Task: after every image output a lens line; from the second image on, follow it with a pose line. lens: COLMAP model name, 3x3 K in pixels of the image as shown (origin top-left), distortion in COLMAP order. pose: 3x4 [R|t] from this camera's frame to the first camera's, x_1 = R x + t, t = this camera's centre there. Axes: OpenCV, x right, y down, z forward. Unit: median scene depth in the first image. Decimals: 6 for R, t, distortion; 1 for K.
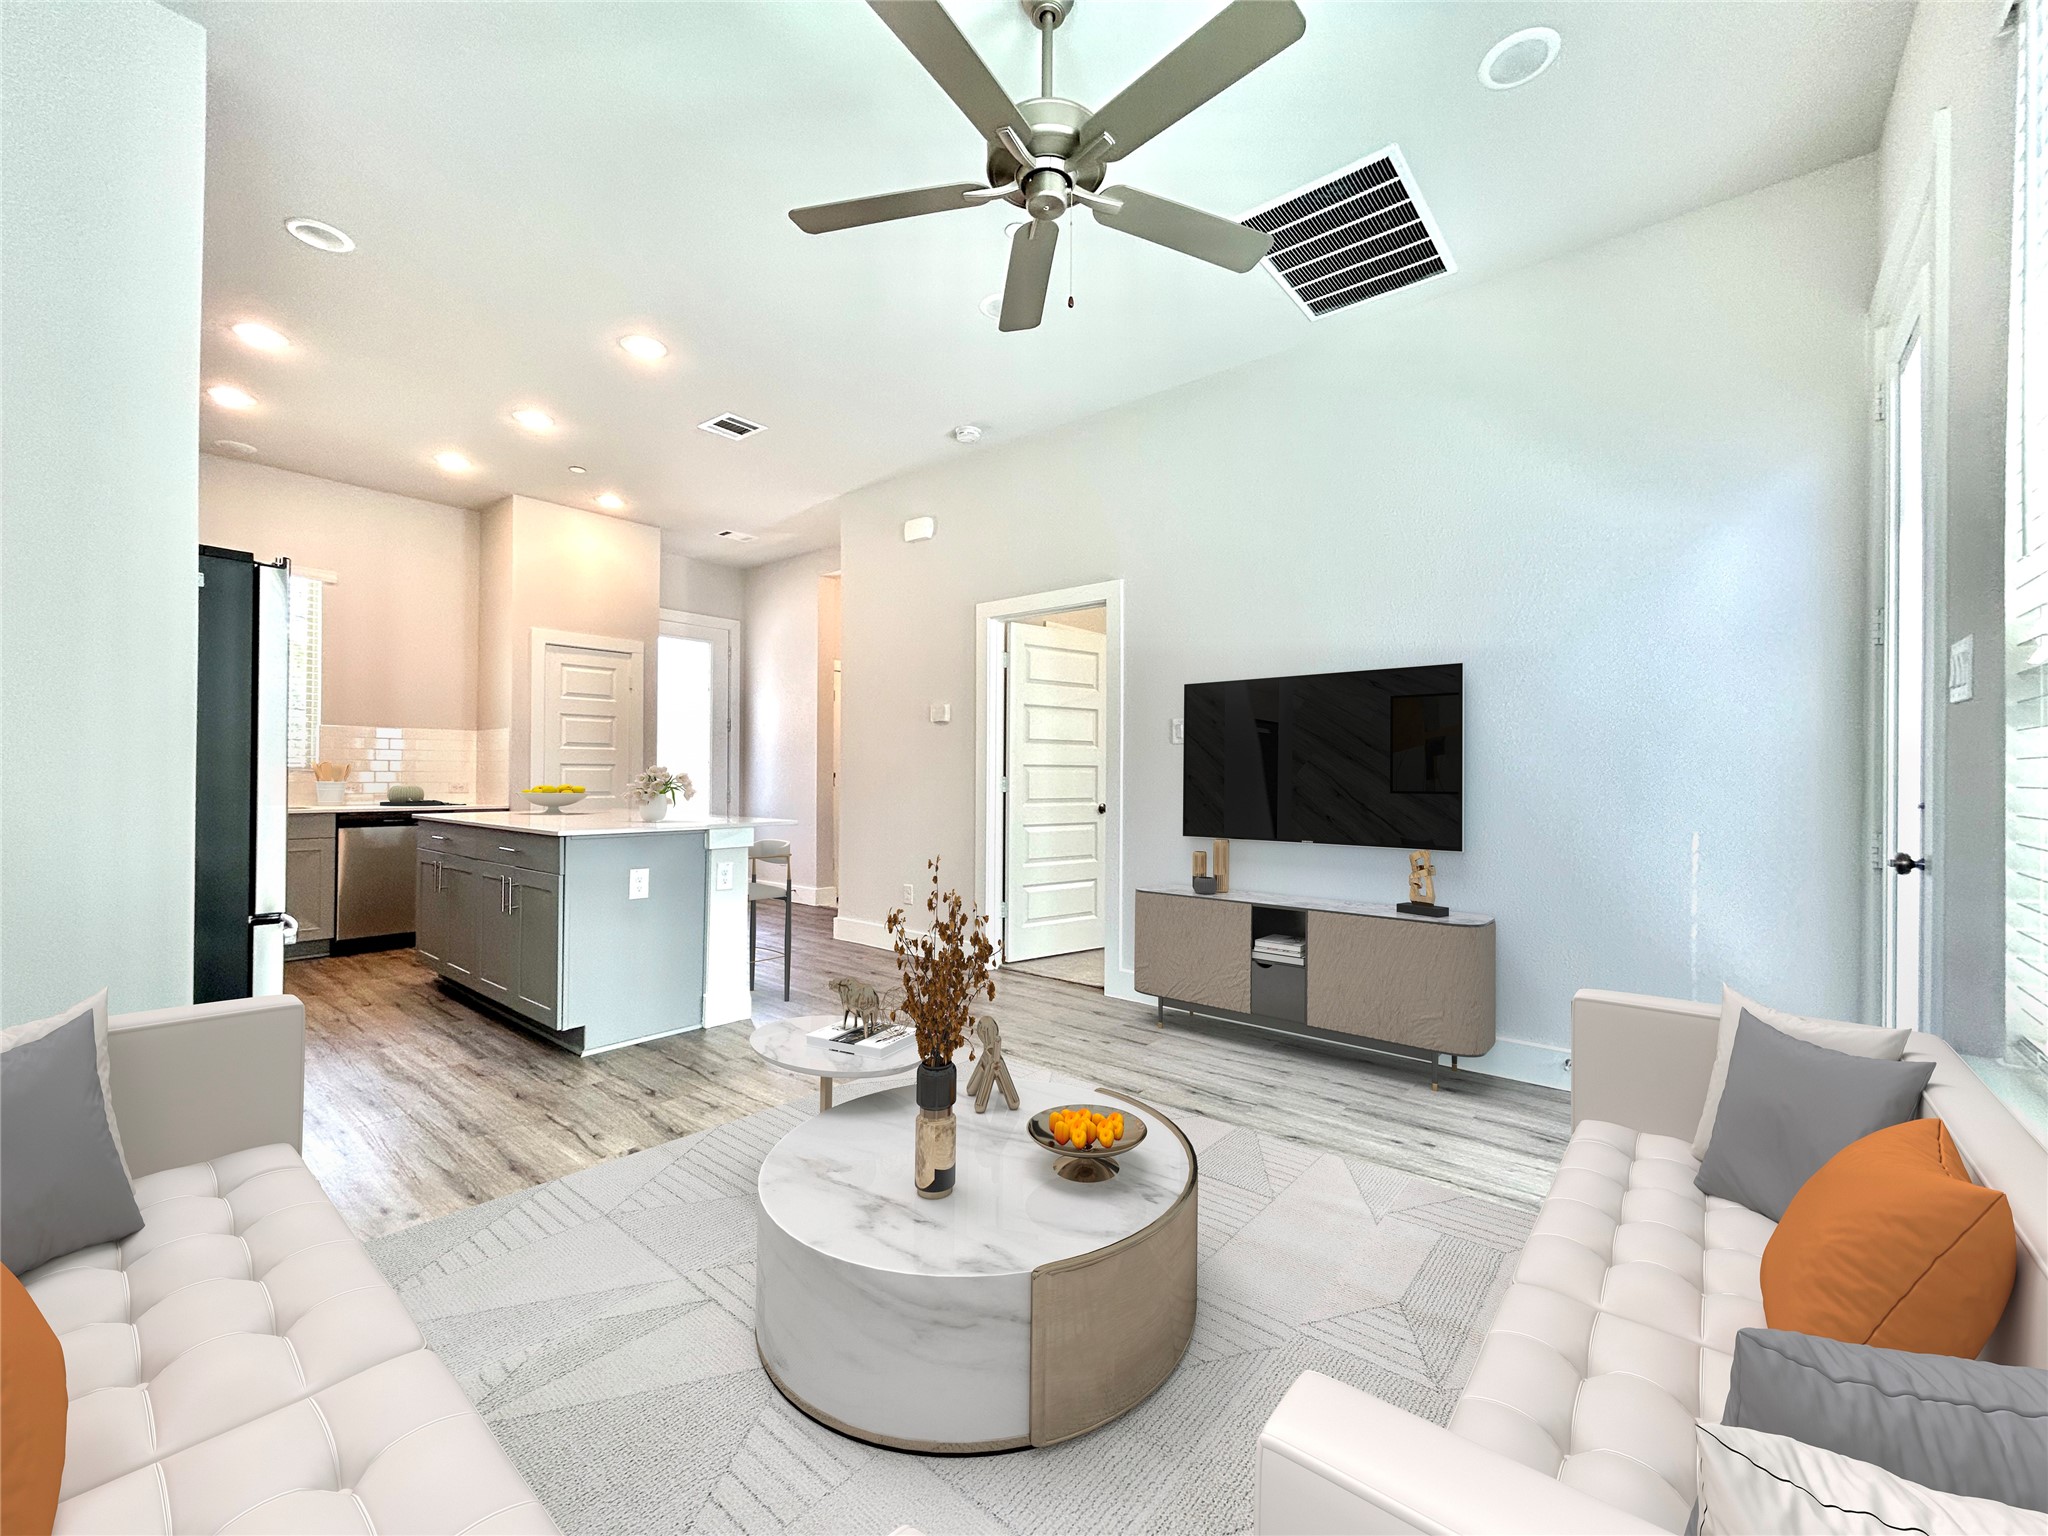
lens RADIAL K [[811.5, 0, 1015.2], [0, 811.5, 792.1], [0, 0, 1]] dist [-0.000199, 0.000026]
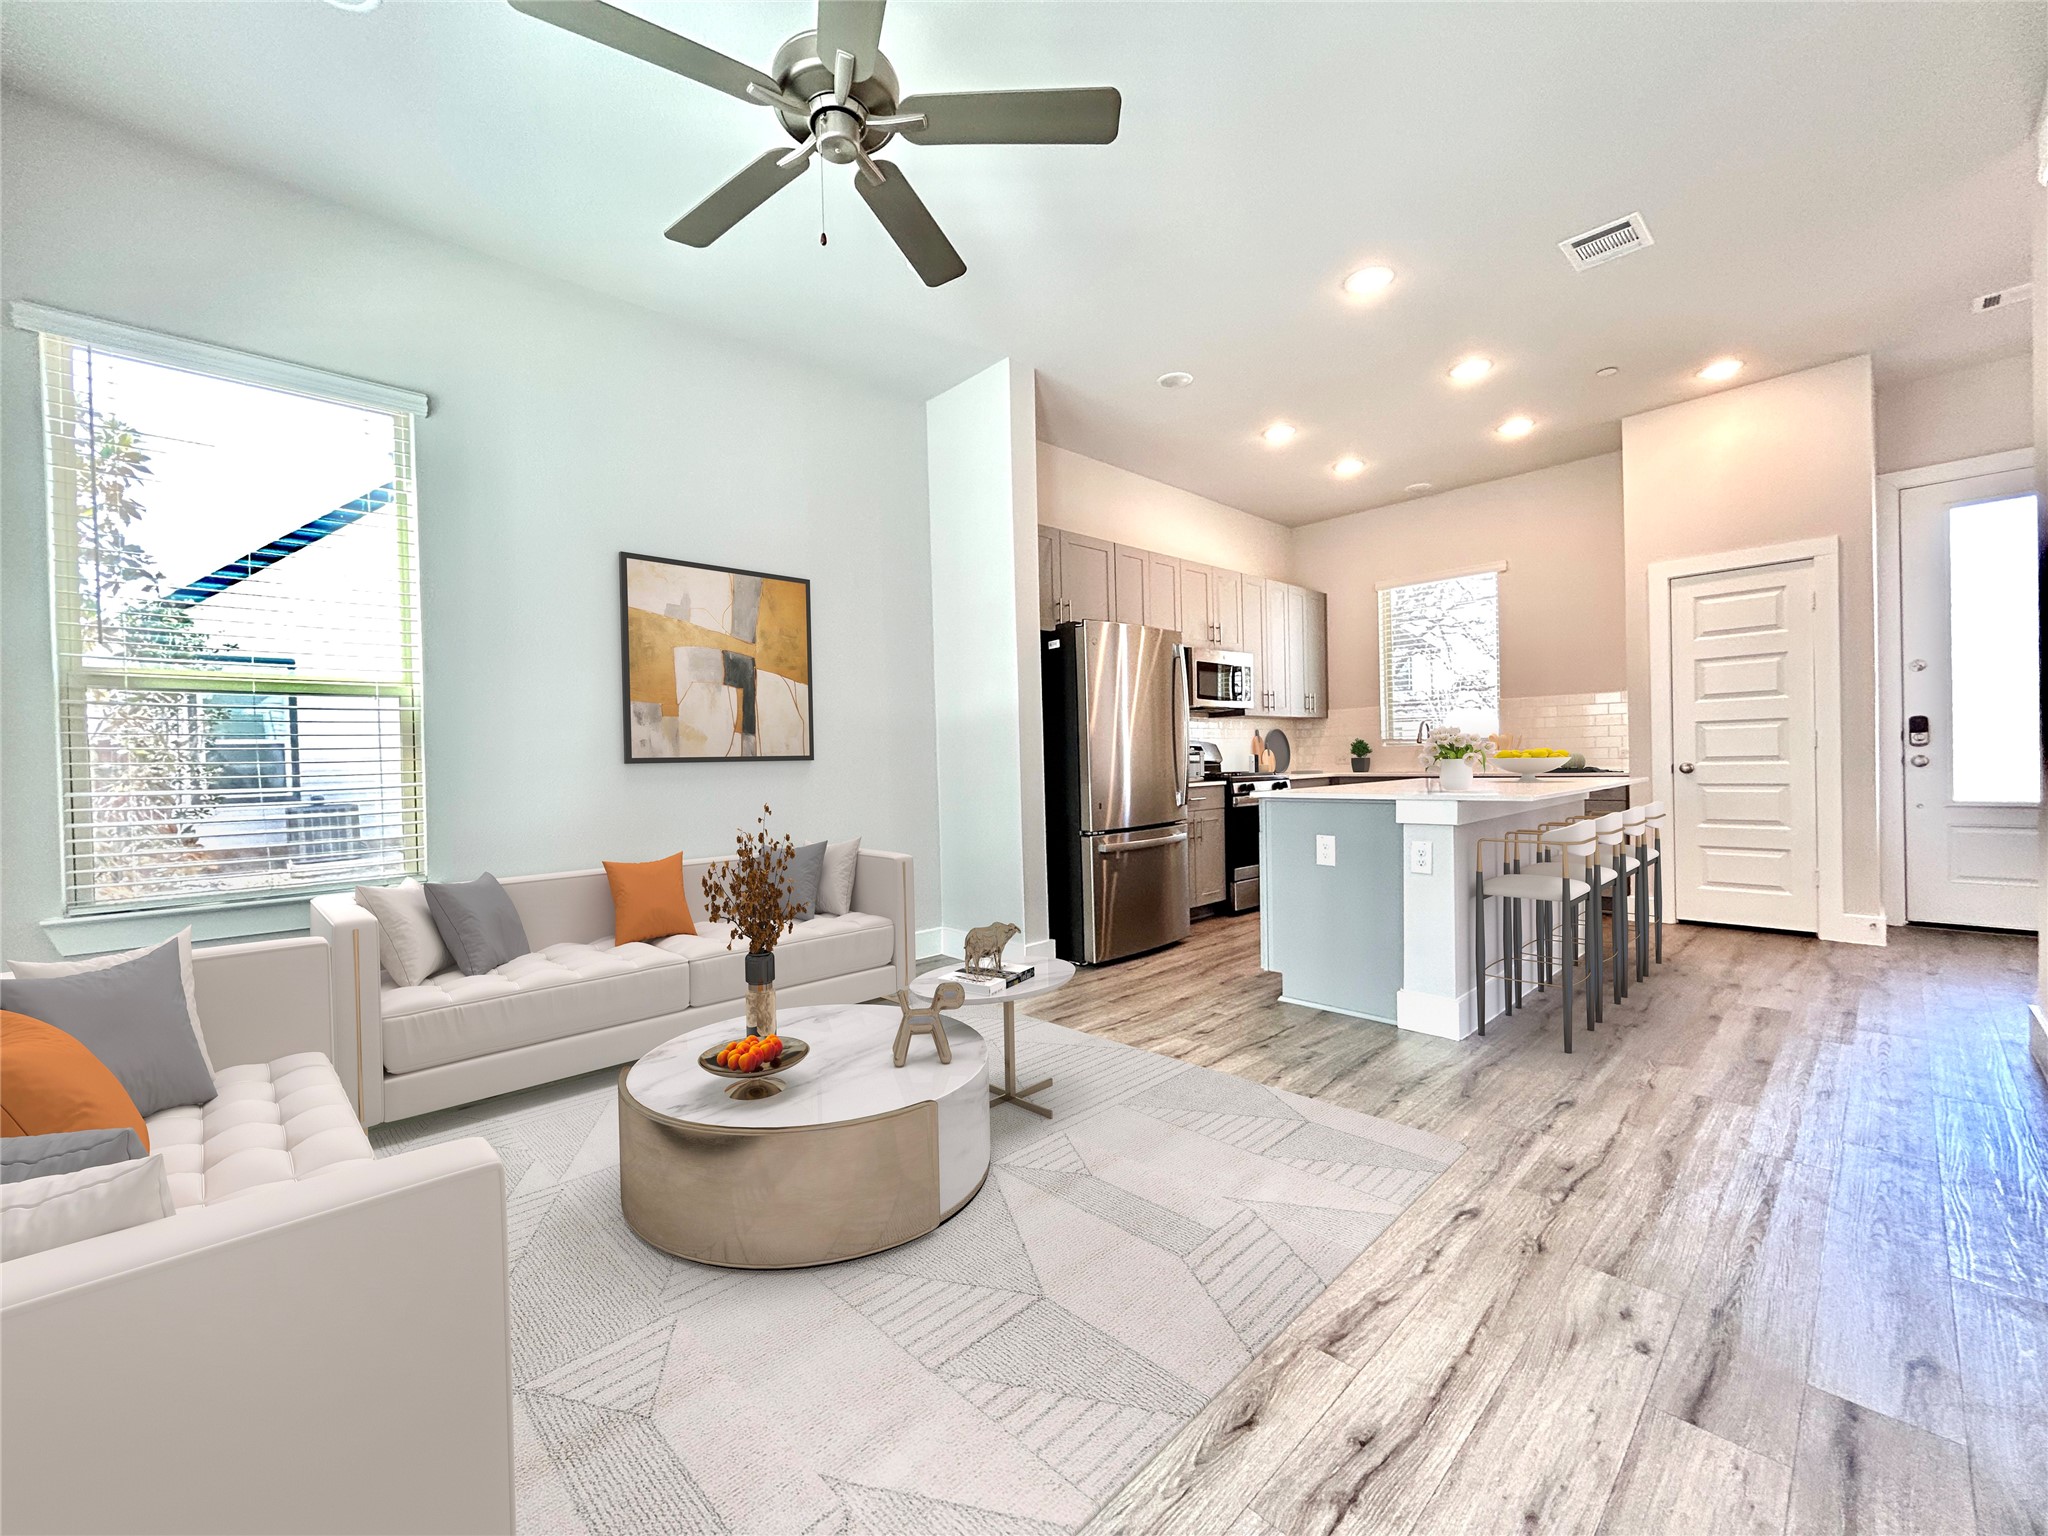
lens RADIAL K [[830.1, 0, 1024.0], [0, 830.1, 768.0], [0, 0, 1]] dist [0.000540, 0.000186]
pose [[-0.113349, 0.006232, -0.993536, 0.587931], [0.006333, 0.999965, 0.005550, 0.004283], [0.993535, -0.005663, -0.113385, 0.750269]]
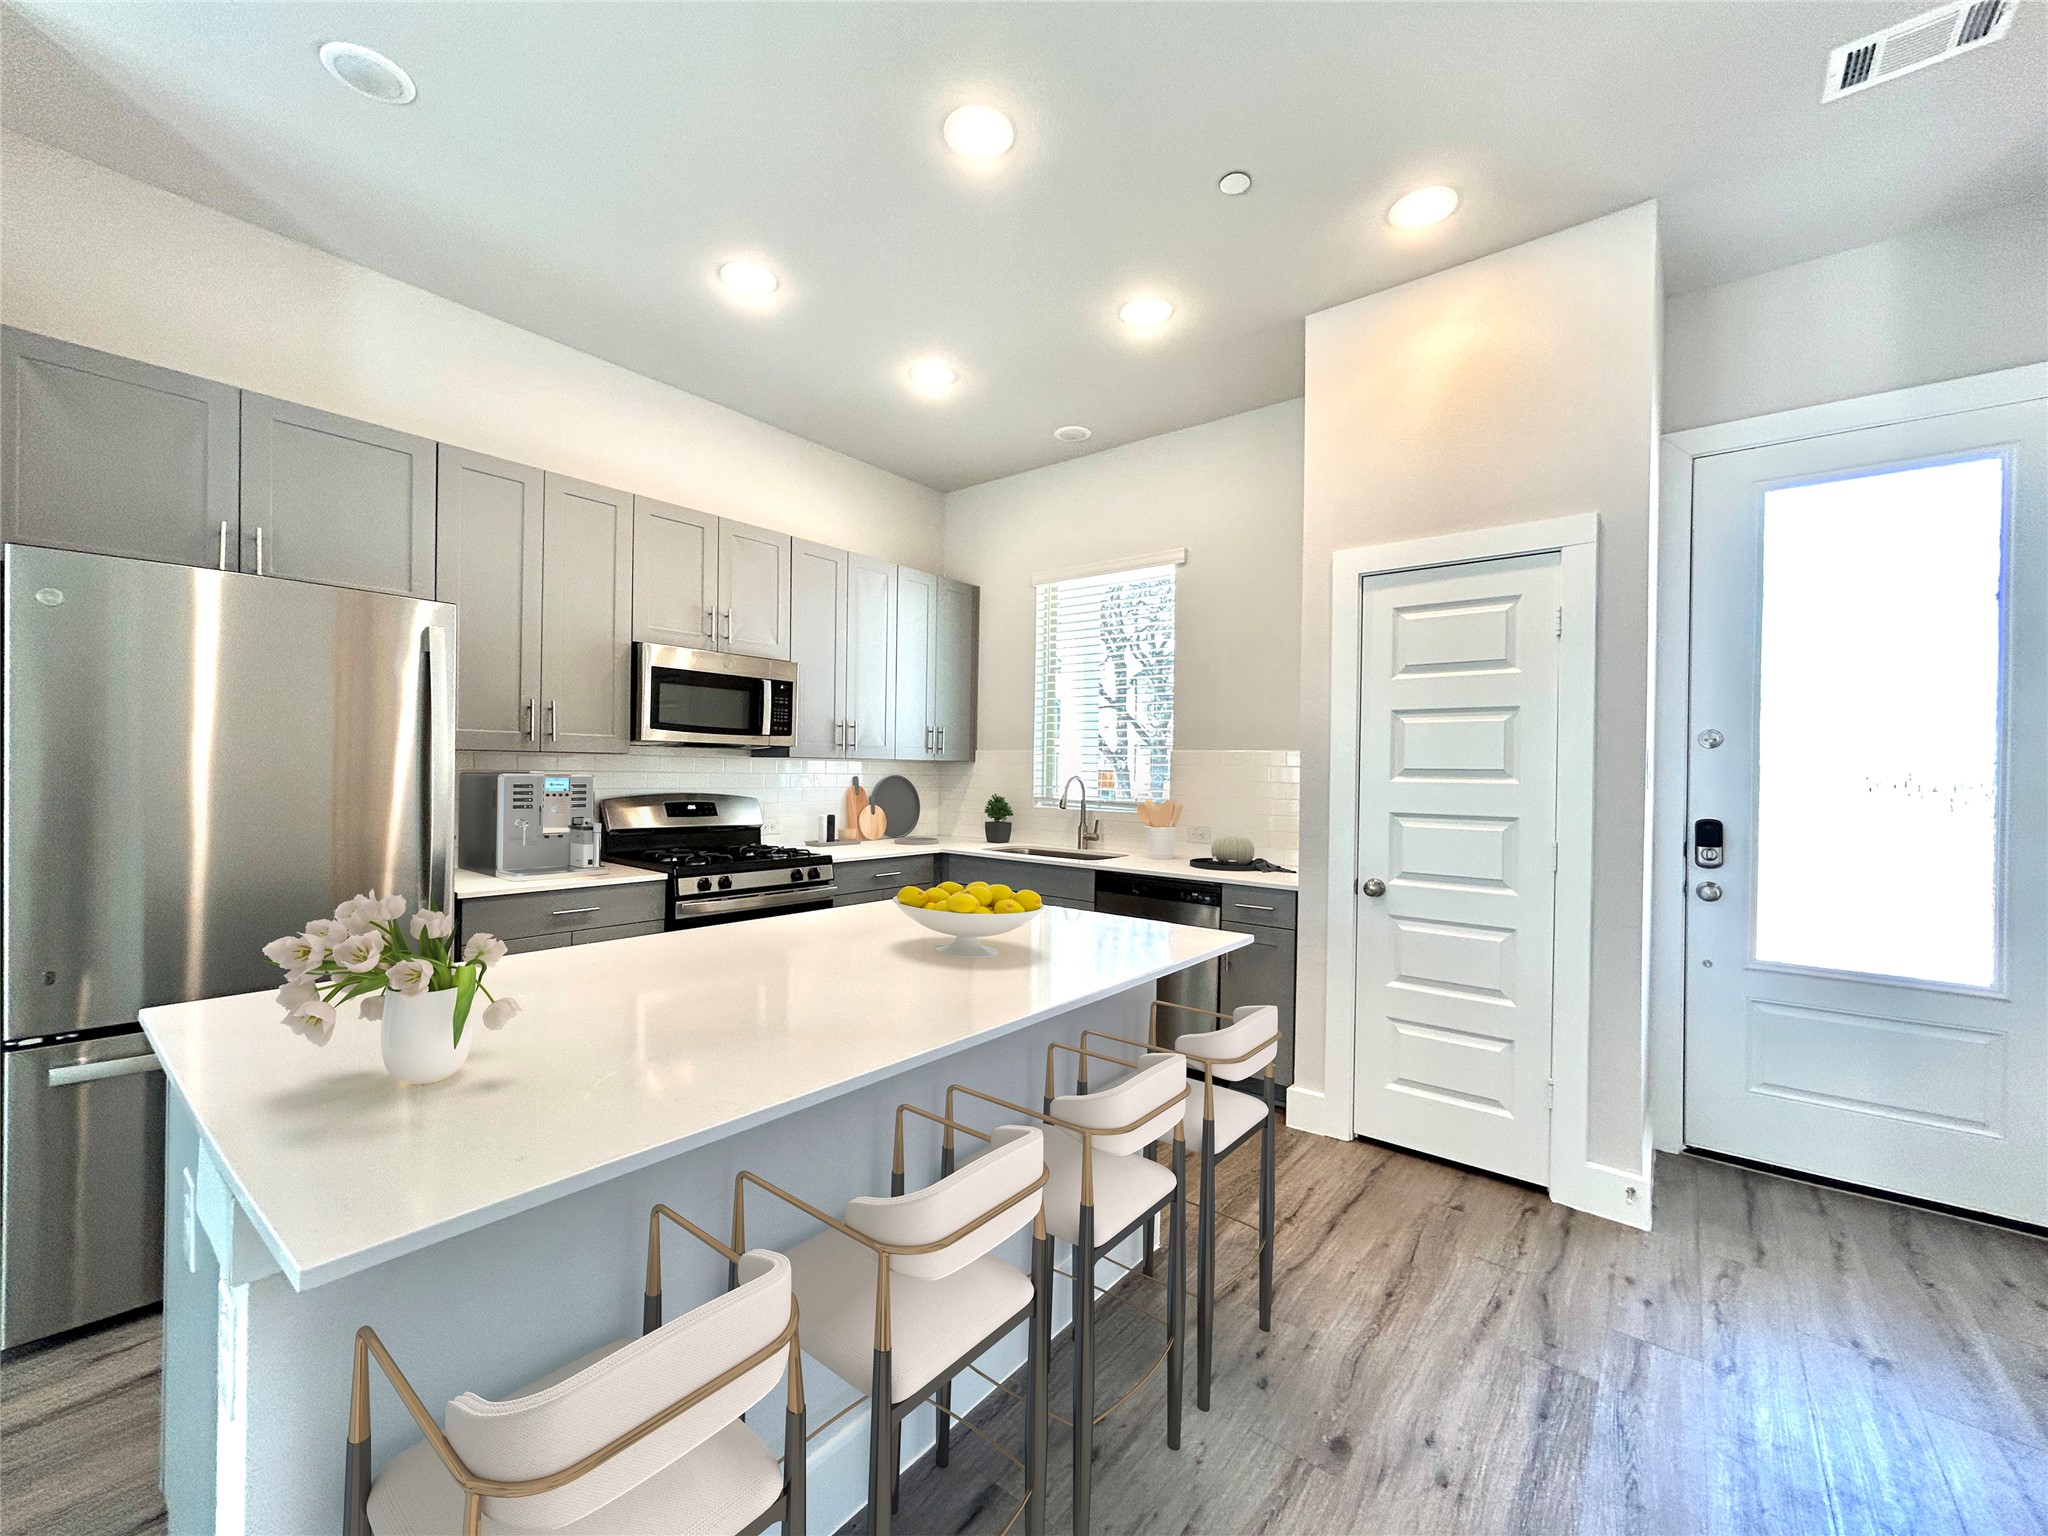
lens RADIAL K [[843.8, 0, 1024.0], [0, 843.8, 768.0], [0, 0, 1]] dist [-0.014291, 0.009679]
pose [[0.025759, -0.011193, -0.999606, -0.105652], [-0.036022, 0.999278, -0.012117, -0.083452], [0.999019, 0.036320, 0.025338, 1.341477]]
